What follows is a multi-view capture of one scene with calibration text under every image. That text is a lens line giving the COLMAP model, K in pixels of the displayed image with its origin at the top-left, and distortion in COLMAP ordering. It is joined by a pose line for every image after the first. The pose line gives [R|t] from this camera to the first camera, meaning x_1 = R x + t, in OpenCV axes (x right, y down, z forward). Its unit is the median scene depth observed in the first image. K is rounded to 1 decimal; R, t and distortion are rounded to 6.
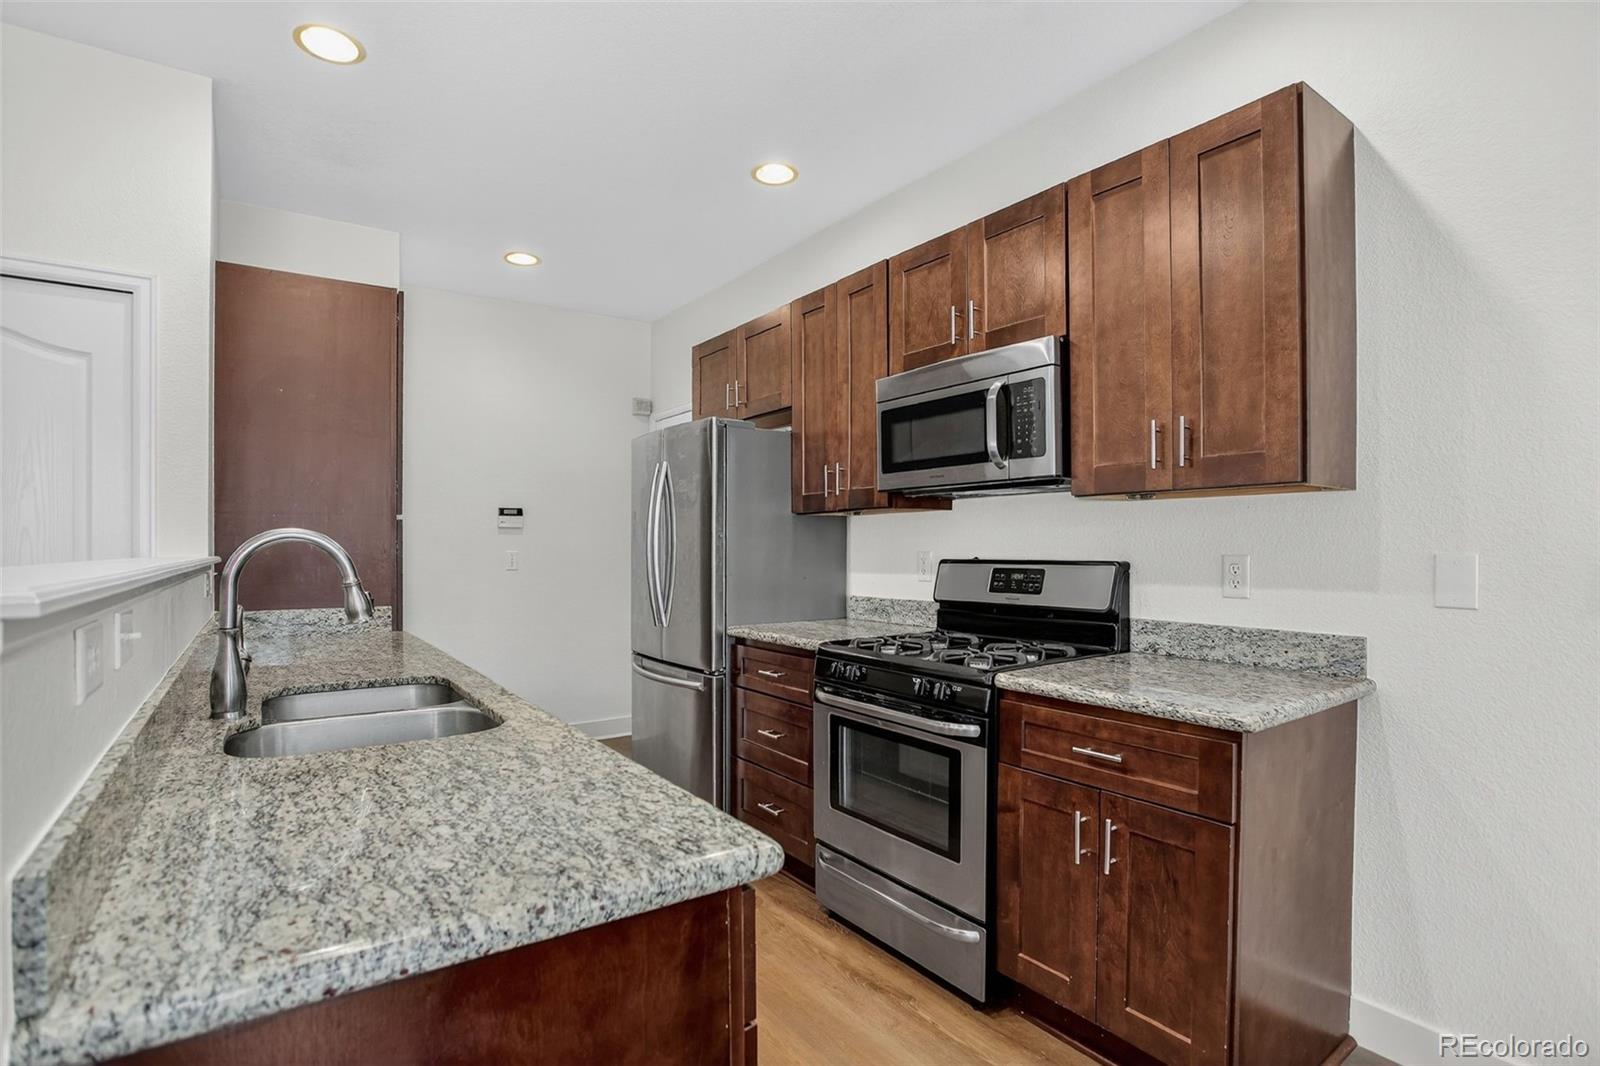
lens RADIAL K [[781.1, 0, 787.2], [0, 781.1, 536.4], [0, 0, 1]] dist [-0.023318, 0.003351]
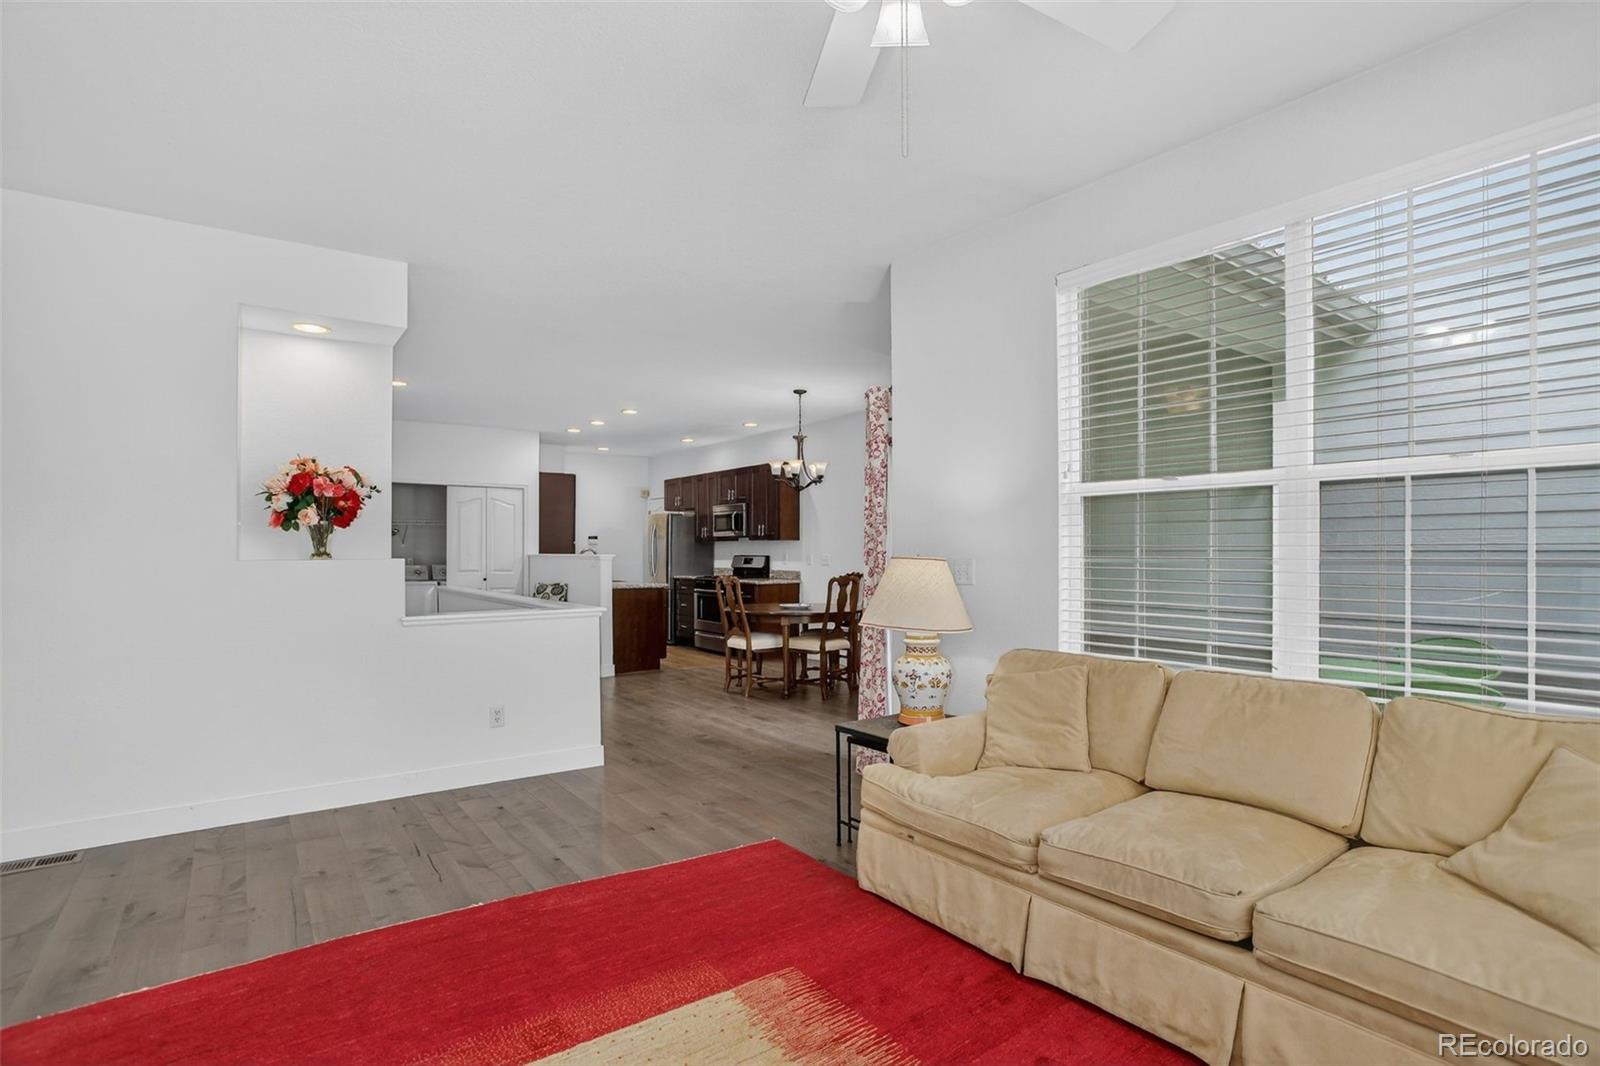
lens RADIAL K [[781.1, 0, 809.1], [0, 781.1, 539.9], [0, 0, 1]] dist [-0.023318, 0.003351]
pose [[0.998959, 0.001630, 0.045592, 0.414935], [-0.001614, 0.999999, -0.000399, -0.044228], [-0.045592, 0.000325, 0.998960, -2.798682]]
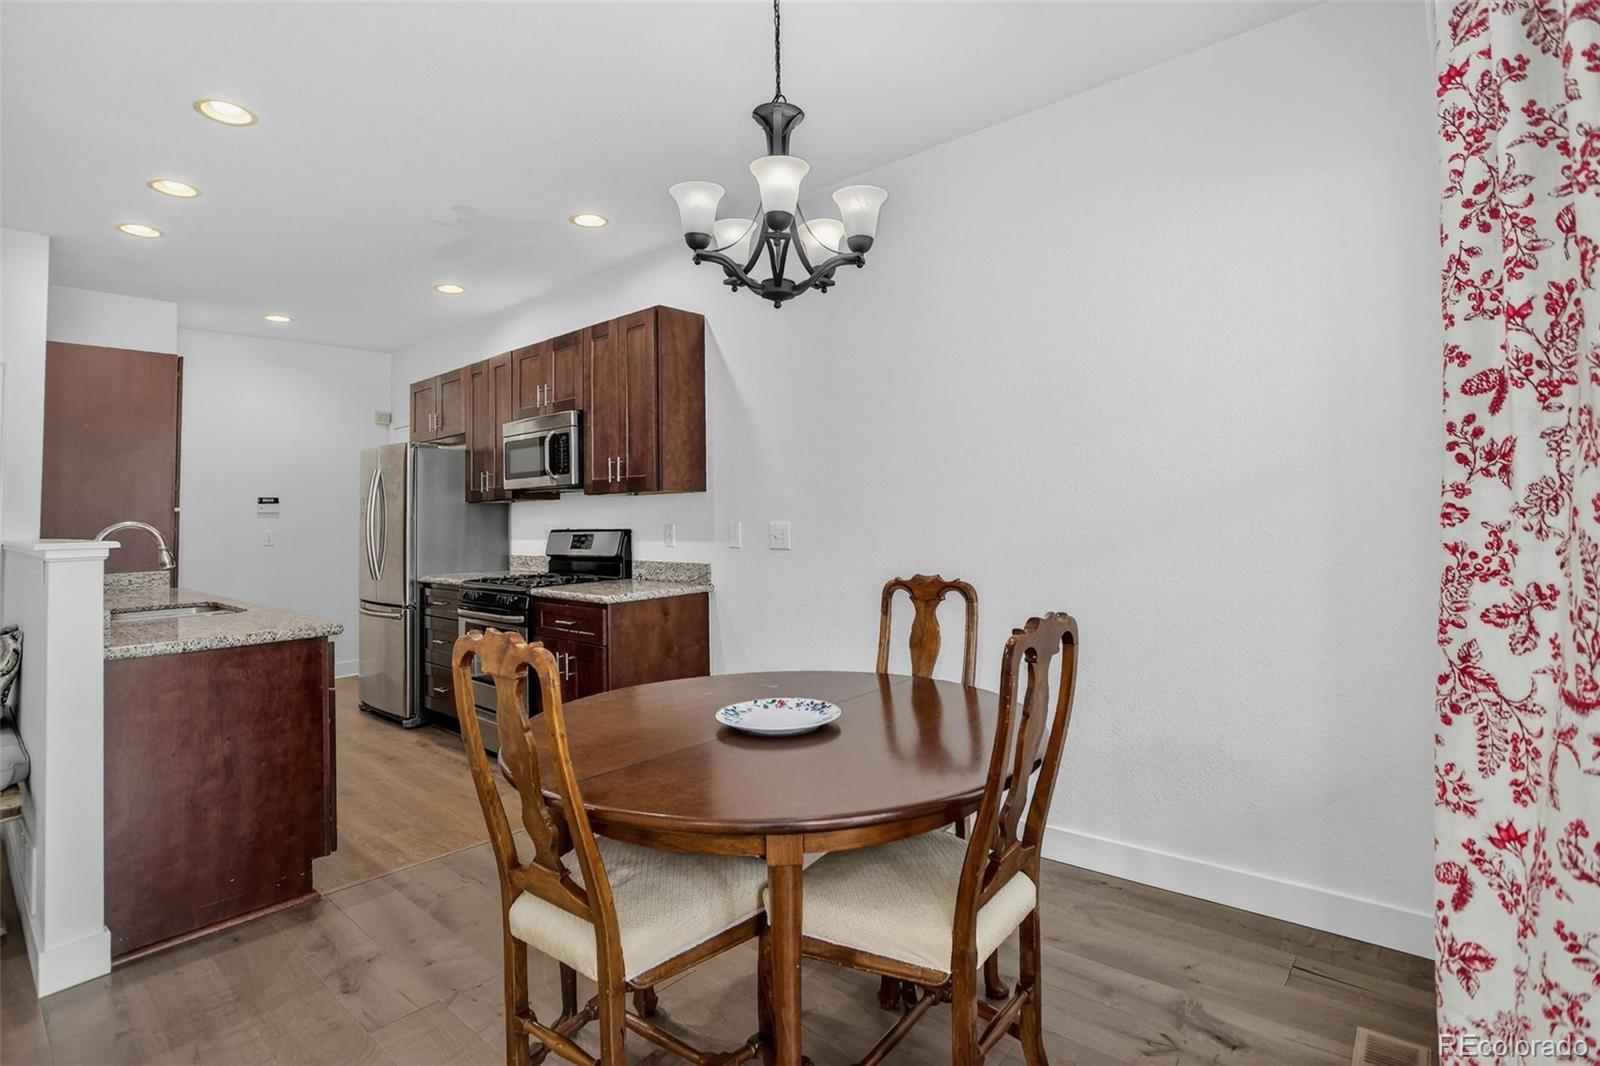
lens RADIAL K [[781.1, 0, 773.0], [0, 781.1, 480.9], [0, 0, 1]] dist [-0.023318, 0.003351]
pose [[0.976108, -0.009020, 0.217101, 0.331146], [0.016648, 0.999306, -0.033331, -0.012745], [-0.216649, 0.036149, 0.975580, -0.785978]]
